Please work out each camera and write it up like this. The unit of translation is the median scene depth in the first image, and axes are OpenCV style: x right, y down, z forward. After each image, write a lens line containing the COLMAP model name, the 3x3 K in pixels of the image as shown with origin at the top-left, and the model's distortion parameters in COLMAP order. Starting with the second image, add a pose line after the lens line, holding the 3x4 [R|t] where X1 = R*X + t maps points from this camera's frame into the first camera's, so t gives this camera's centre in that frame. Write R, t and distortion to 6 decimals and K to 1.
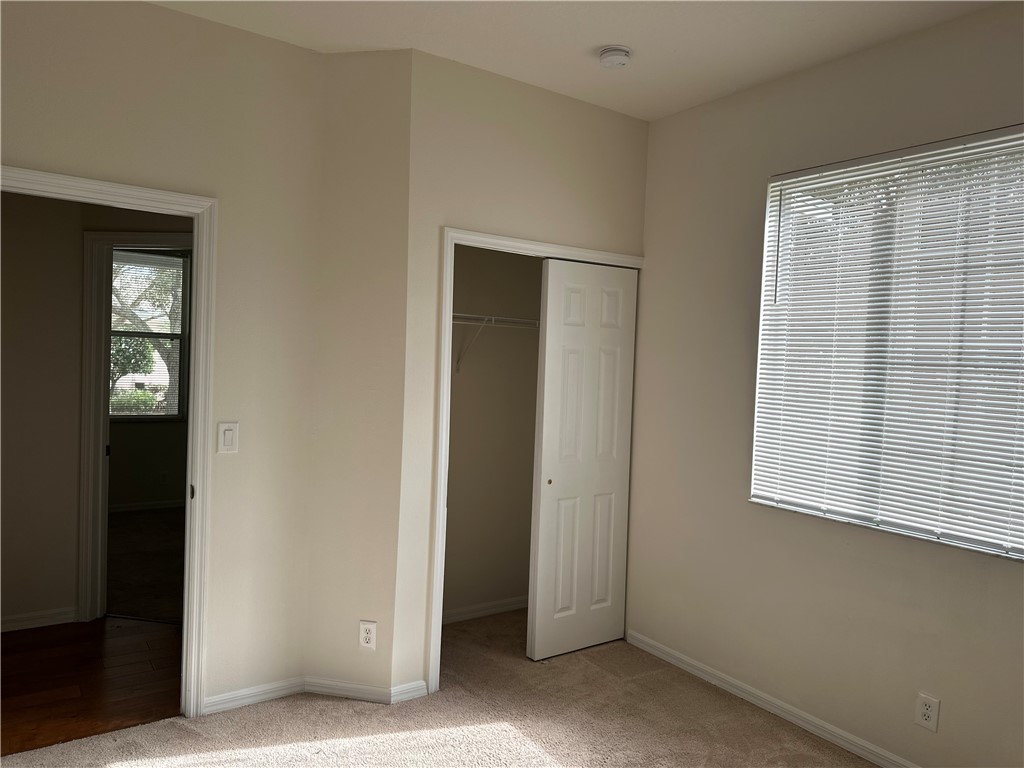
lens RADIAL K [[714.9, 0, 505.9], [0, 714.9, 391.9], [0, 0, 1]] dist [0.009613, -0.002086]
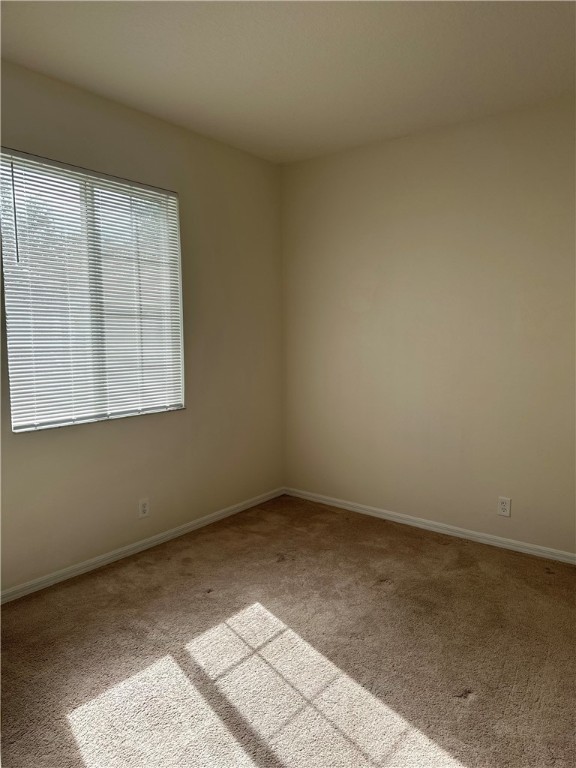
lens RADIAL K [[536.1, 0, 284.8], [0, 536.1, 375.6], [0, 0, 1]] dist [0.009613, -0.002086]
pose [[-0.293740, -0.136513, 0.946087, -0.704217], [0.009493, 0.989284, 0.145693, -0.073479], [-0.955838, 0.051777, -0.289296, 0.972147]]
